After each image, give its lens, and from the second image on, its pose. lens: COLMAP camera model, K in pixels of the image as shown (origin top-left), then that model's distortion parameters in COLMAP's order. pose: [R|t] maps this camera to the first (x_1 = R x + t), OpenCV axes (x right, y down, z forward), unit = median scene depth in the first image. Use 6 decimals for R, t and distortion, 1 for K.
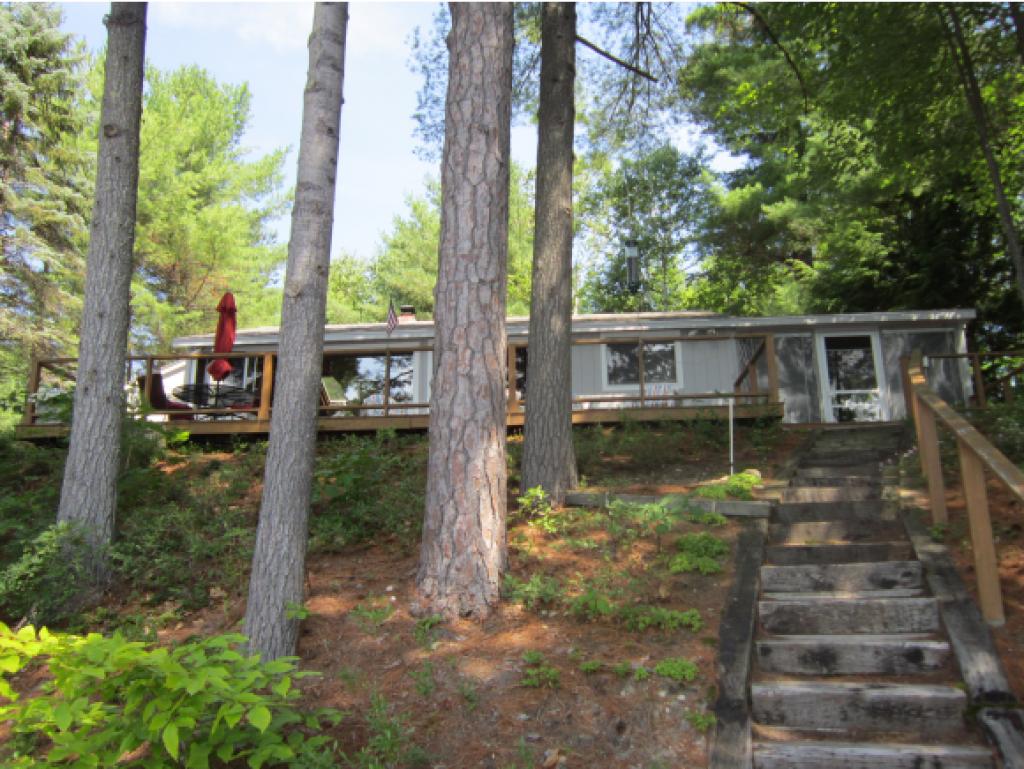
lens RADIAL K [[847.0, 0, 518.7], [0, 847.0, 389.9], [0, 0, 1]] dist [-0.028822, -0.011214]
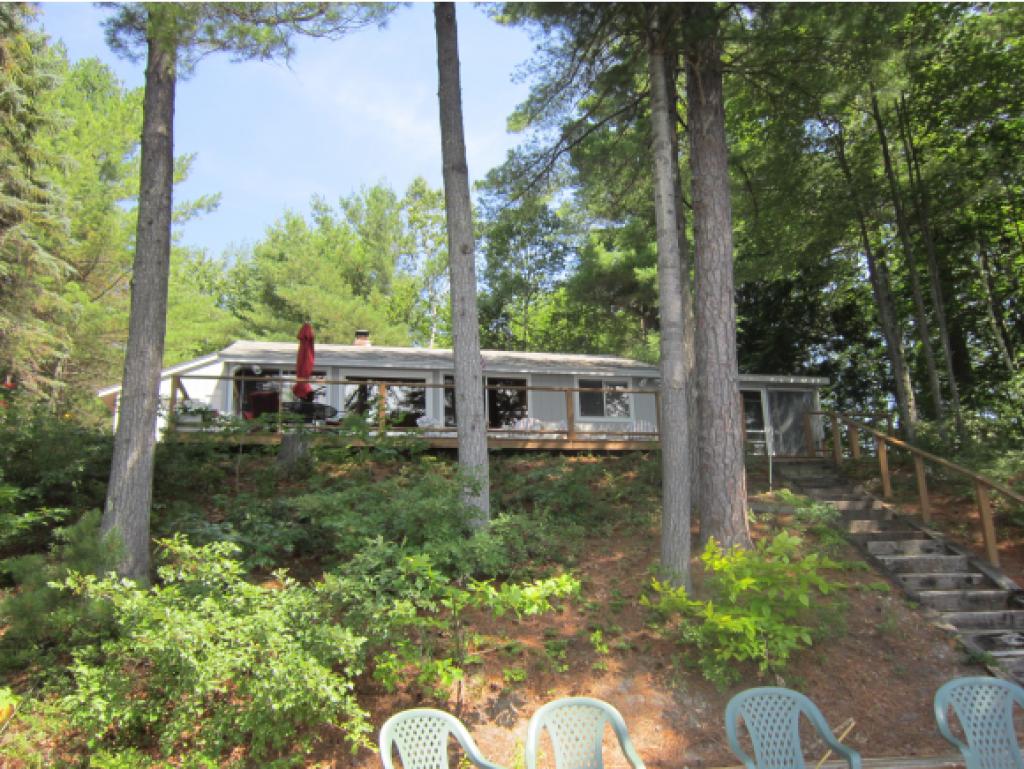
lens RADIAL K [[847.0, 0, 518.7], [0, 847.0, 389.9], [0, 0, 1]] dist [-0.028822, -0.011214]
pose [[0.951238, 0.062499, 0.302060, -0.294227], [-0.060586, 0.998039, -0.015710, -0.015550], [-0.302450, -0.003357, 0.953159, -0.158705]]
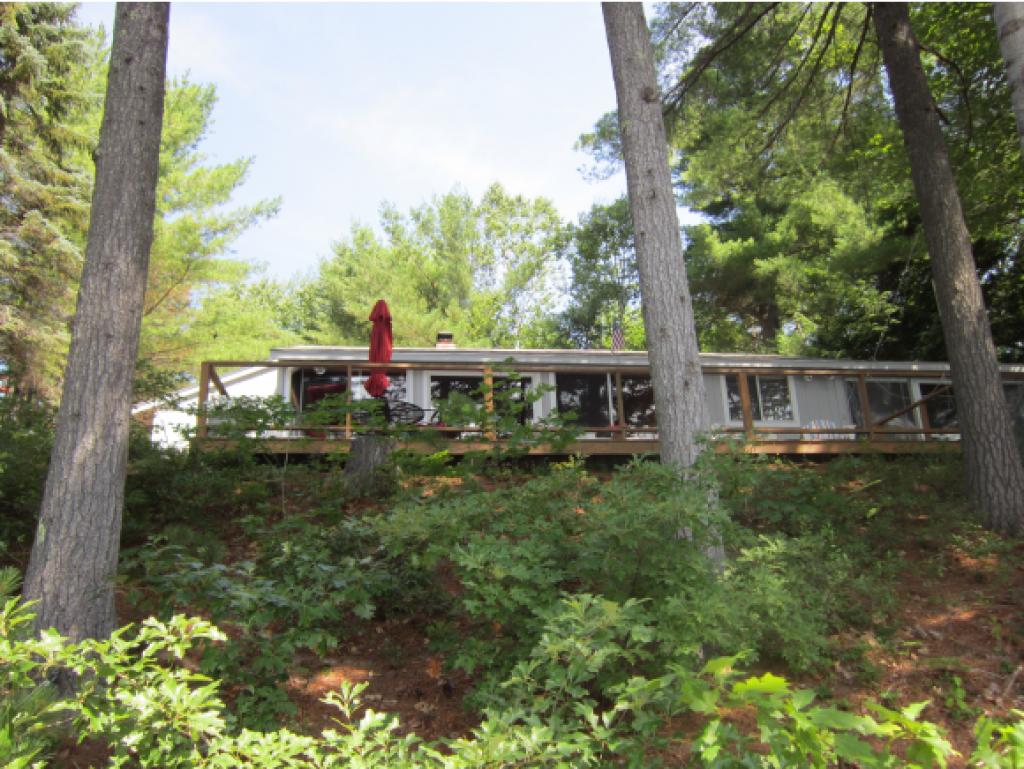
lens RADIAL K [[847.0, 0, 518.7], [0, 847.0, 389.9], [0, 0, 1]] dist [-0.028822, -0.011214]
pose [[0.973788, 0.046302, 0.222694, -0.283481], [-0.033956, 0.997683, -0.058954, 0.019698], [-0.224907, 0.049846, 0.973104, 0.061295]]
